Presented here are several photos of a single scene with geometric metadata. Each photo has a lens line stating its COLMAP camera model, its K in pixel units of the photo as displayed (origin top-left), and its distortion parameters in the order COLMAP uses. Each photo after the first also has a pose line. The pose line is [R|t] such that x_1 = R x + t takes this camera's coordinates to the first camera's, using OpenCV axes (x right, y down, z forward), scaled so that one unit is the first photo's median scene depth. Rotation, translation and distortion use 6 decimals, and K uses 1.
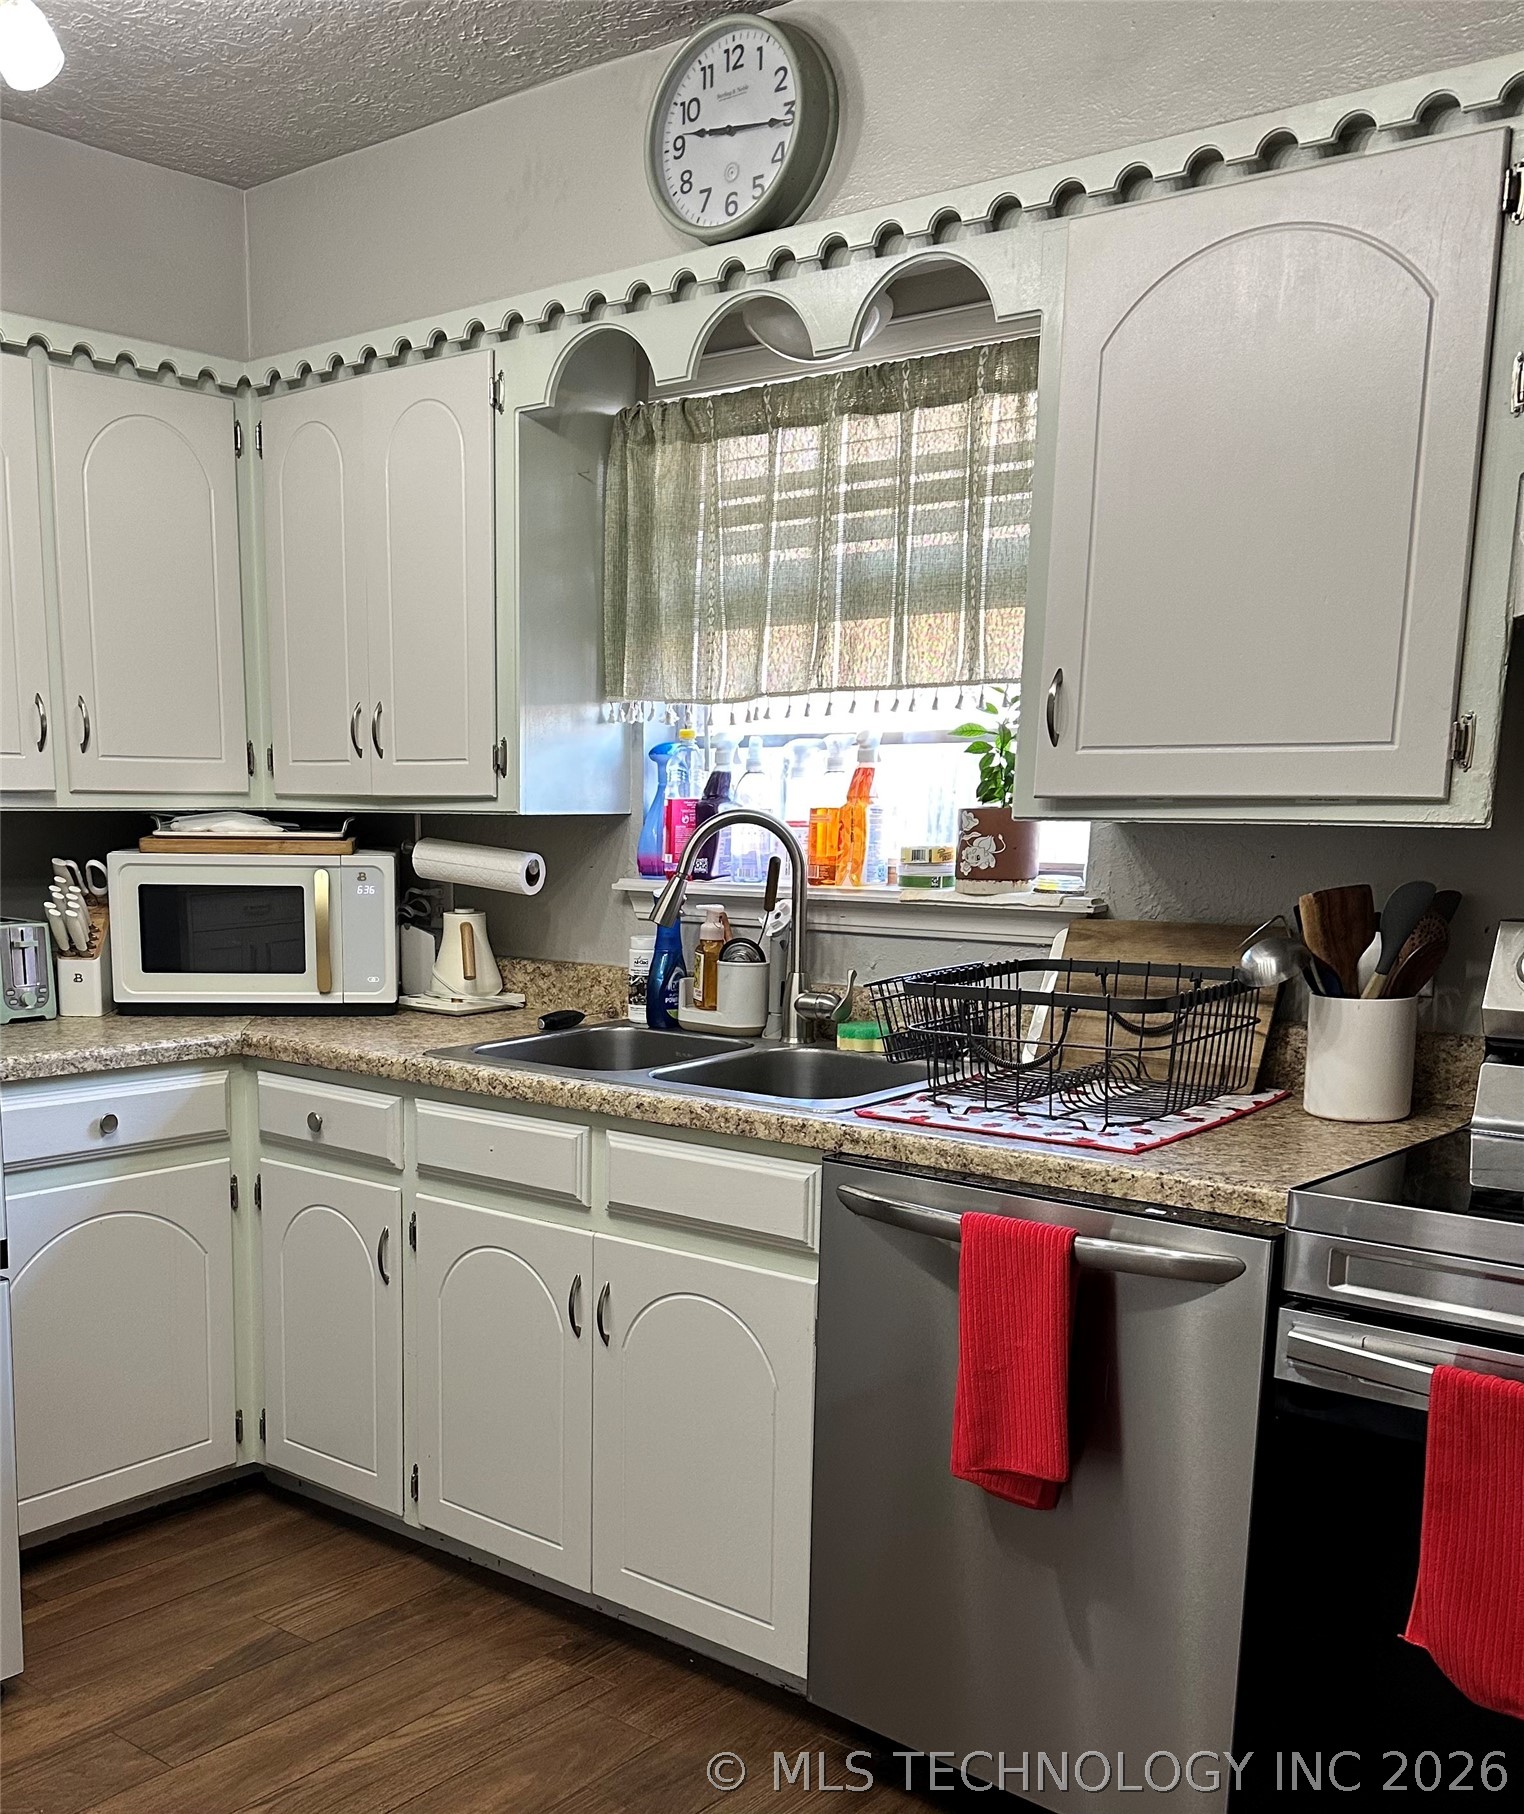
lens RADIAL K [[1816.3, 0, 521.5], [0, 1816.3, 1131.2], [0, 0, 1]] dist [0.157164, -0.288623]
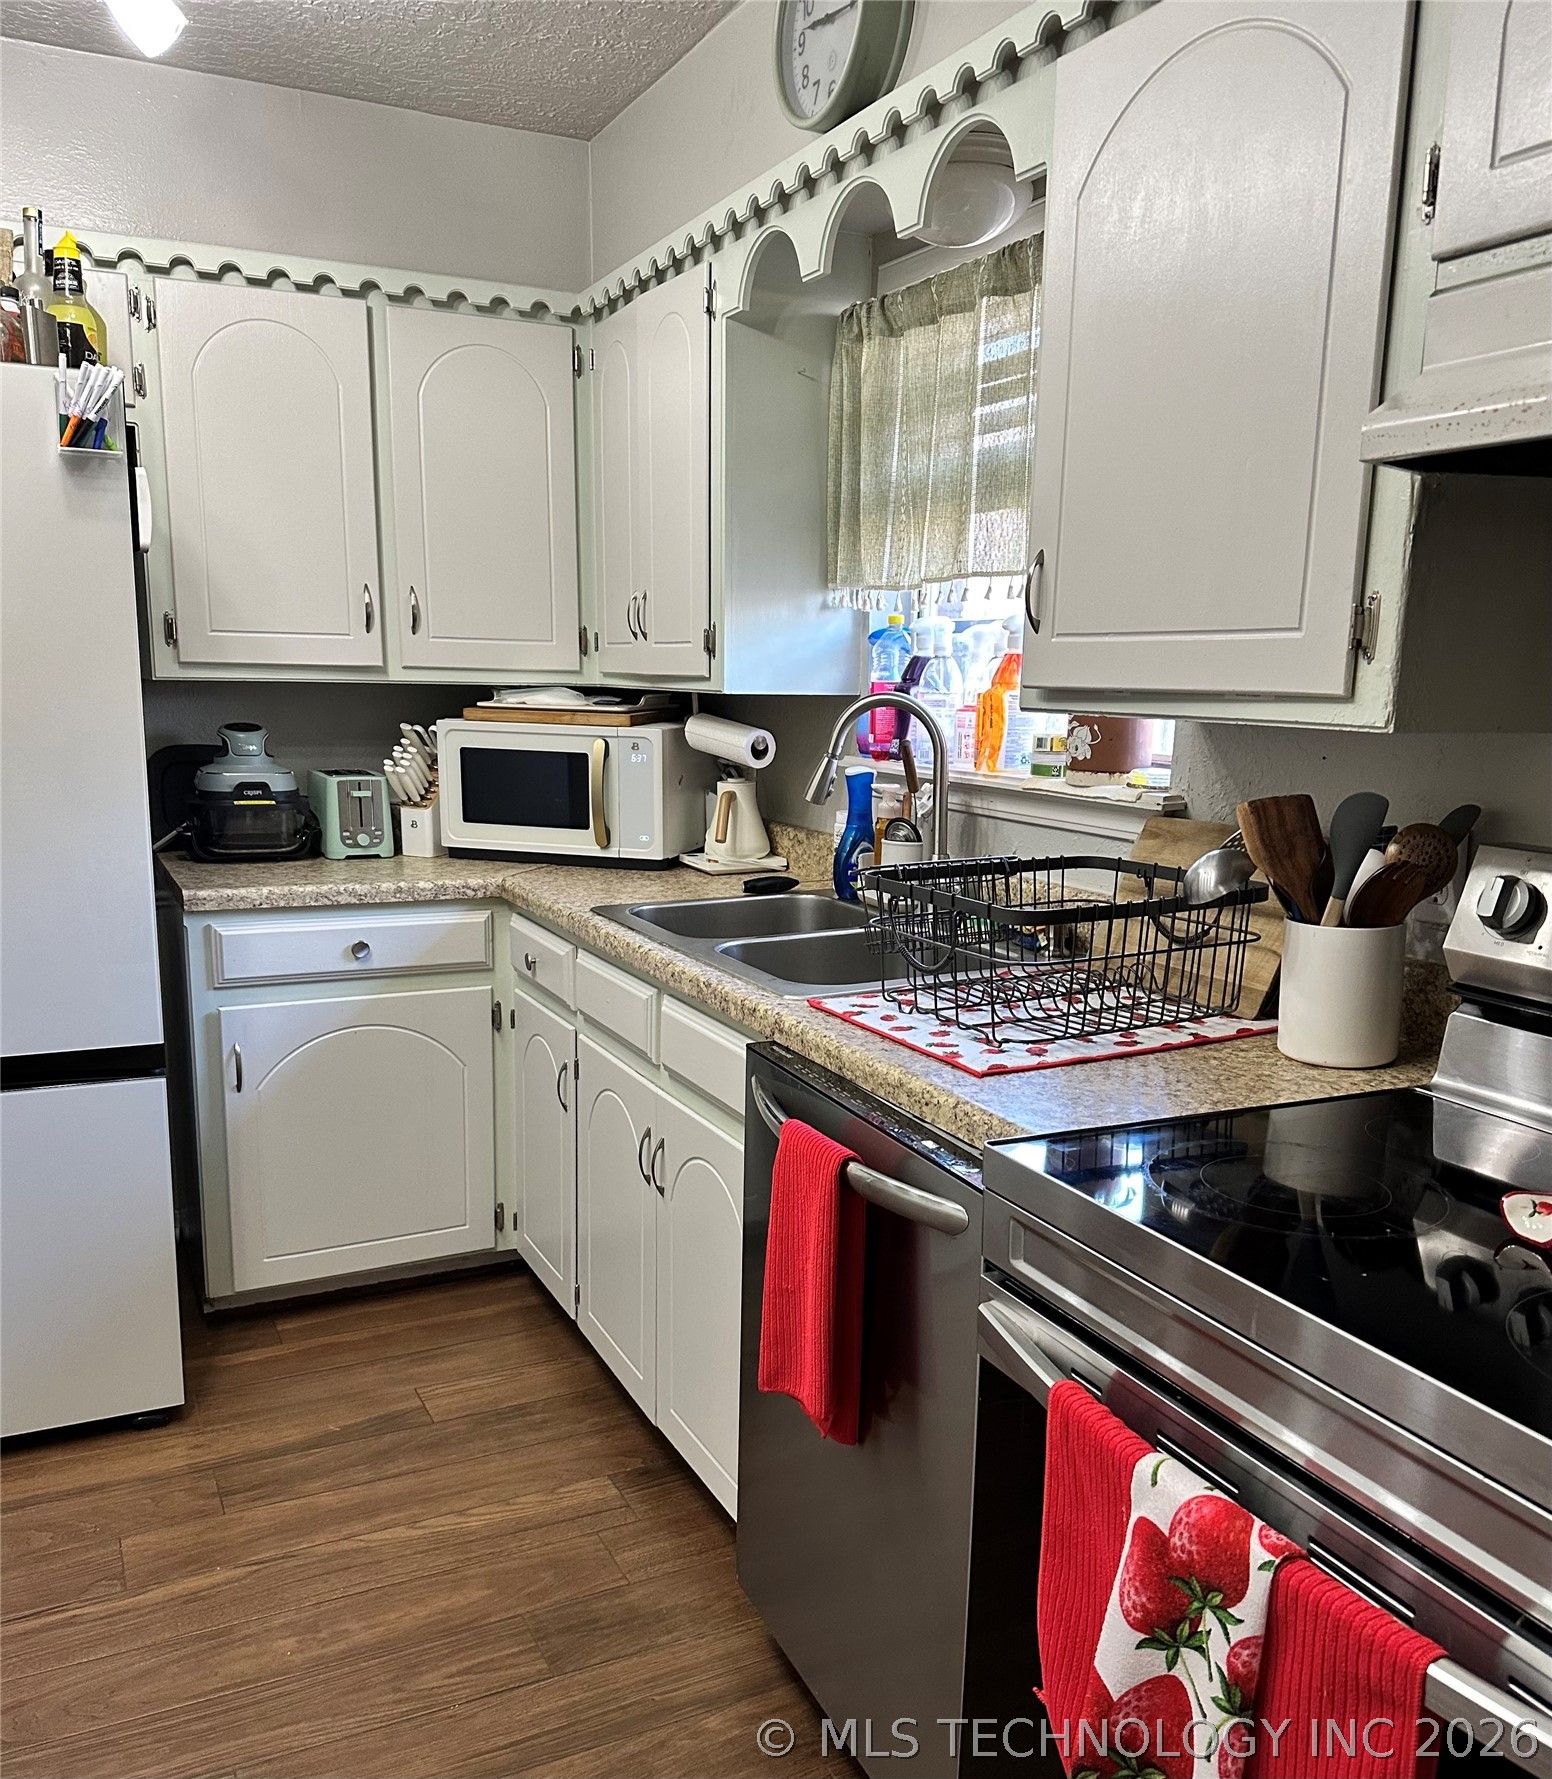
lens RADIAL K [[1461.7, 0, 770.7], [0, 1461.7, 965.7], [0, 0, 1]] dist [0.134359, -0.227088]
pose [[0.939039, 0.081402, -0.334036, 0.343303], [-0.077227, 0.996680, 0.025784, -0.038907], [0.335026, 0.001585, 0.942207, 0.197468]]
